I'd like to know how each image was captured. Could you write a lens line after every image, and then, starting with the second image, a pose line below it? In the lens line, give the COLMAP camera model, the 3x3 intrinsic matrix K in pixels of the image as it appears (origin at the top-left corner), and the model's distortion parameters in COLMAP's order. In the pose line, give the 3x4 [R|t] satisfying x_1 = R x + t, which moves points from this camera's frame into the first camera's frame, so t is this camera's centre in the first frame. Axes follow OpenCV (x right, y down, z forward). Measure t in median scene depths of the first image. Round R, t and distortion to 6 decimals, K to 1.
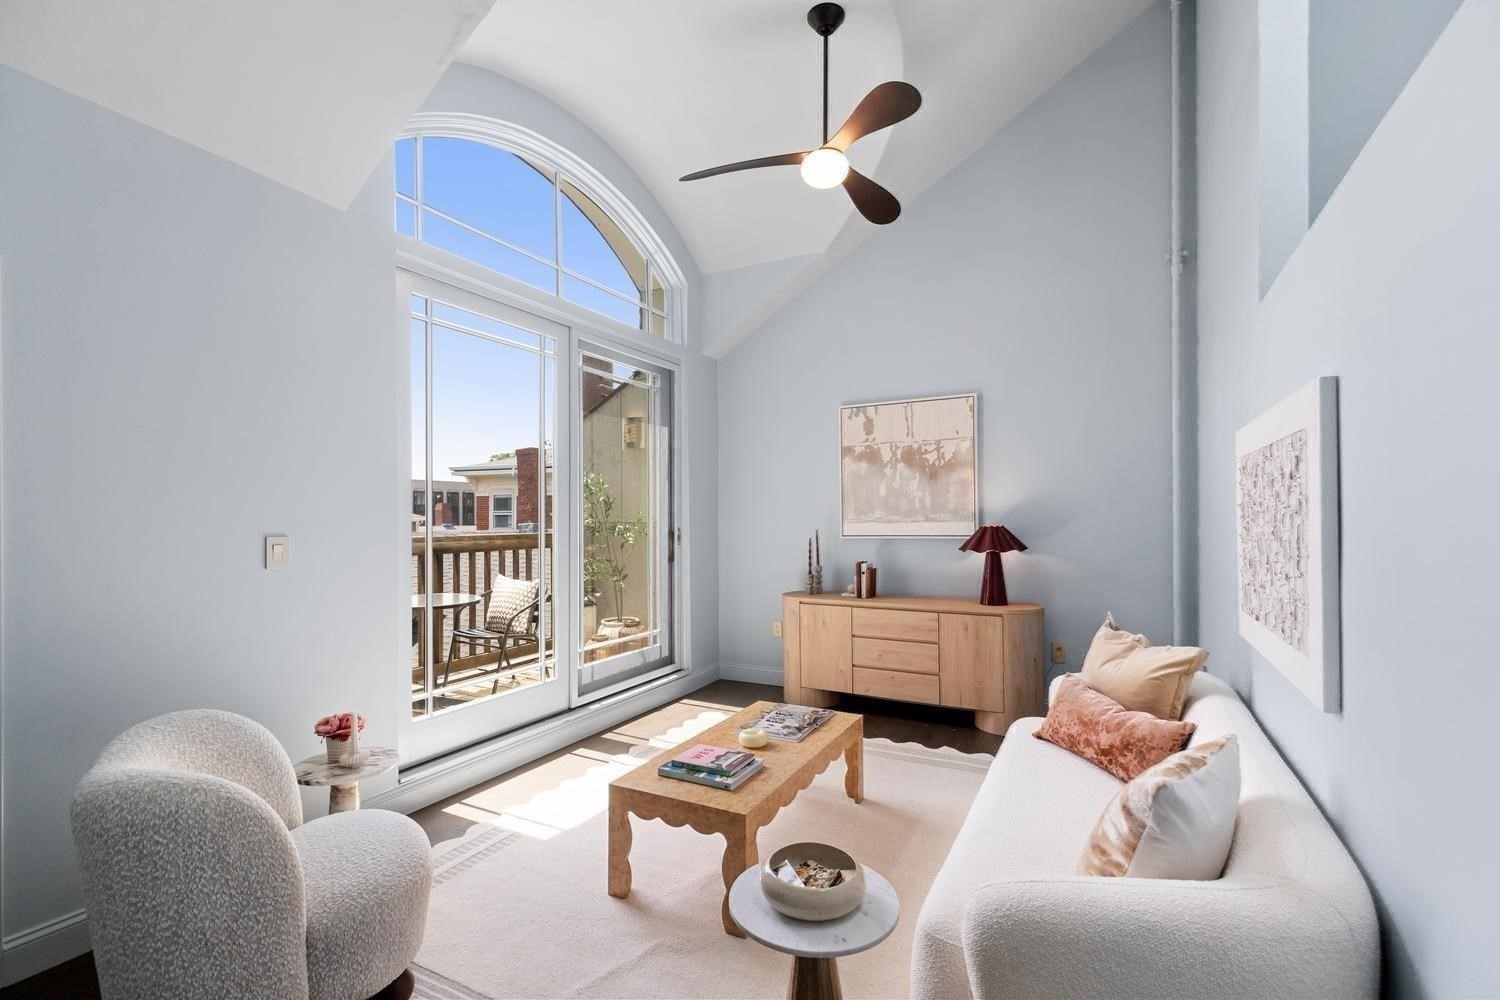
lens RADIAL K [[667.8, 0, 751.6], [0, 667.8, 516.8], [0, 0, 1]] dist [-0.002721, -0.001031]
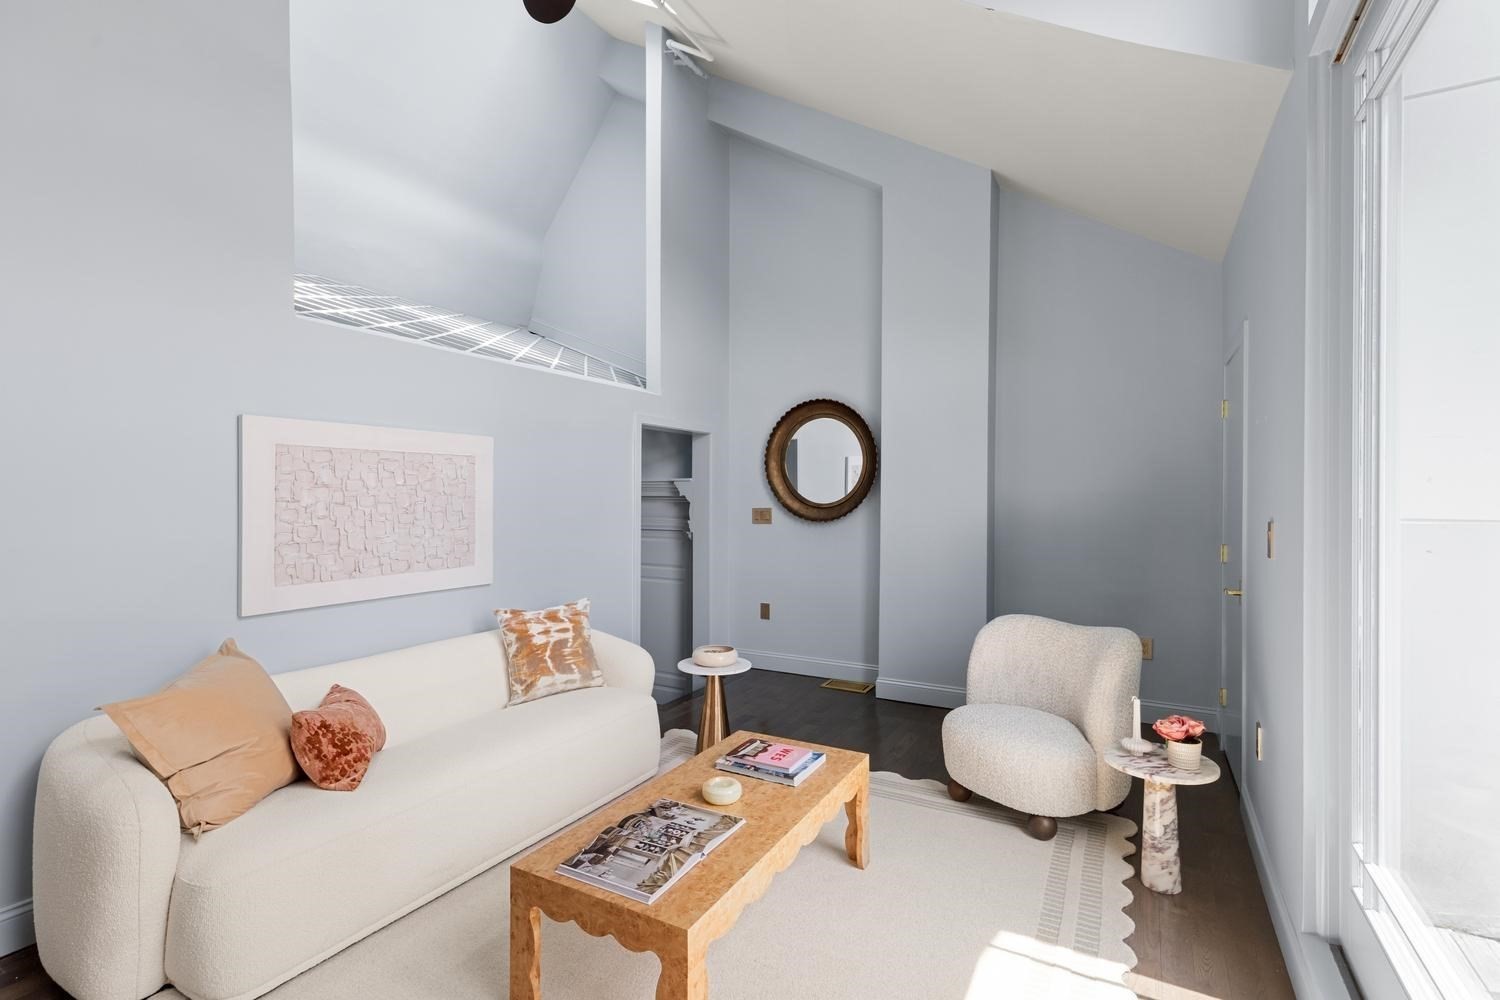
lens RADIAL K [[707.5, 0, 750.0], [0, 707.5, 500.0], [0, 0, 1]] dist [-0.000421, -0.000296]
pose [[-0.999762, 0.002552, 0.021653, -0.033430], [0.002720, 0.999967, 0.007696, -0.002376], [-0.021632, 0.007753, -0.999736, 1.288204]]
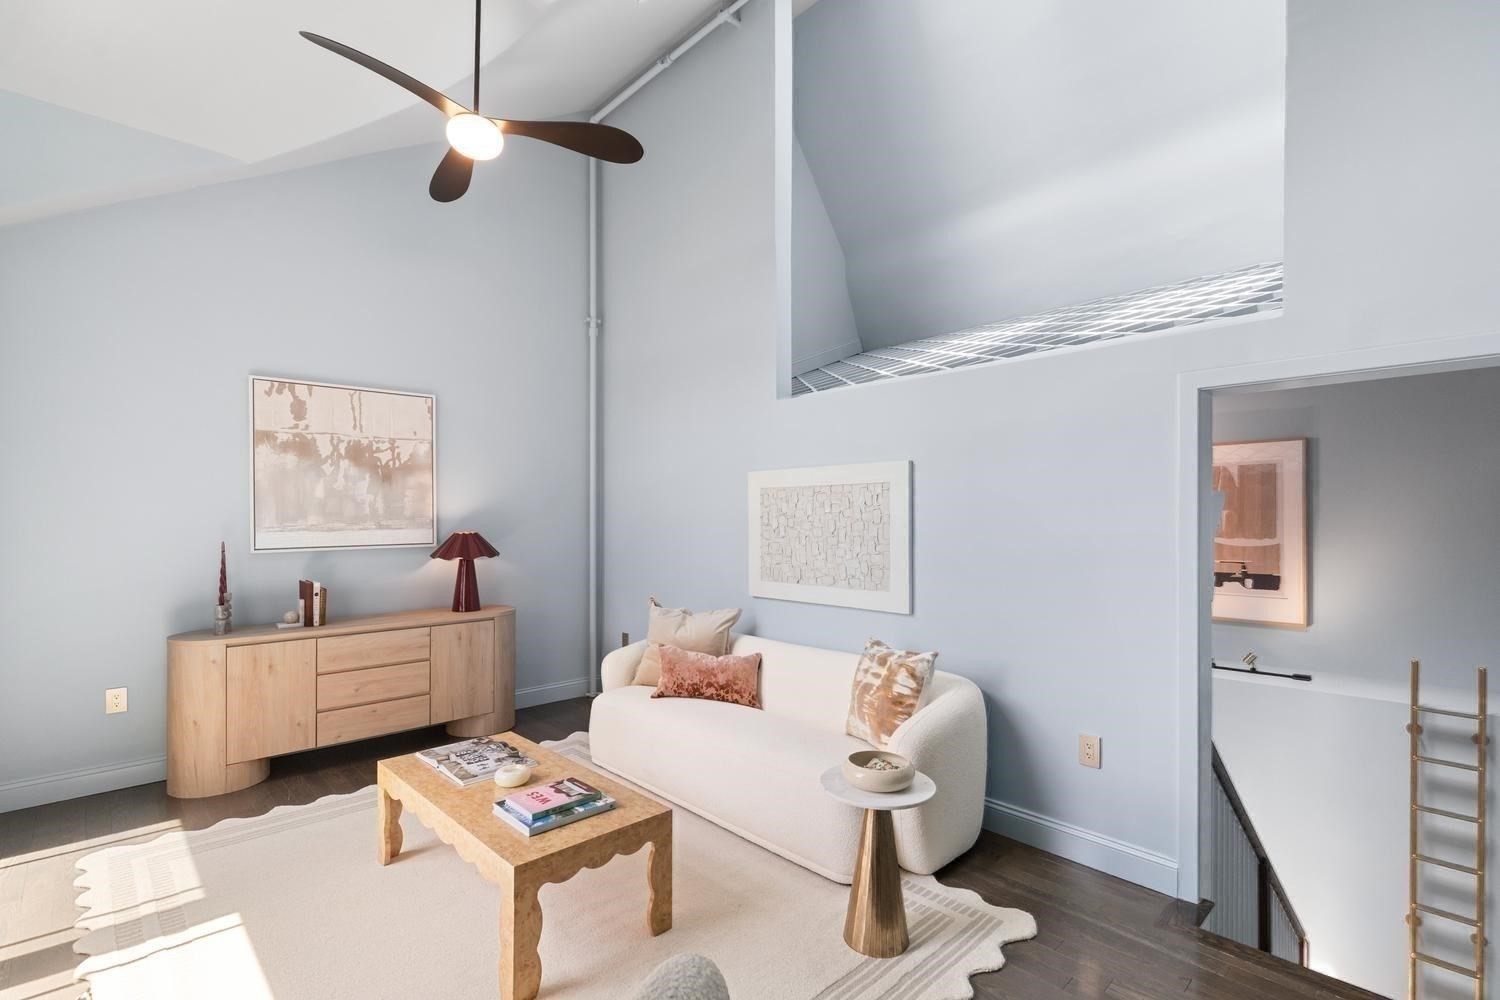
lens RADIAL K [[696.1, 0, 749.2], [0, 696.1, 512.2], [0, 0, 1]] dist [0.013883, -0.000350]
pose [[0.317975, 0.012739, 0.948014, -0.556399], [0.001221, 0.999903, -0.013846, -0.002066], [-0.948098, 0.005560, 0.317929, 0.293281]]
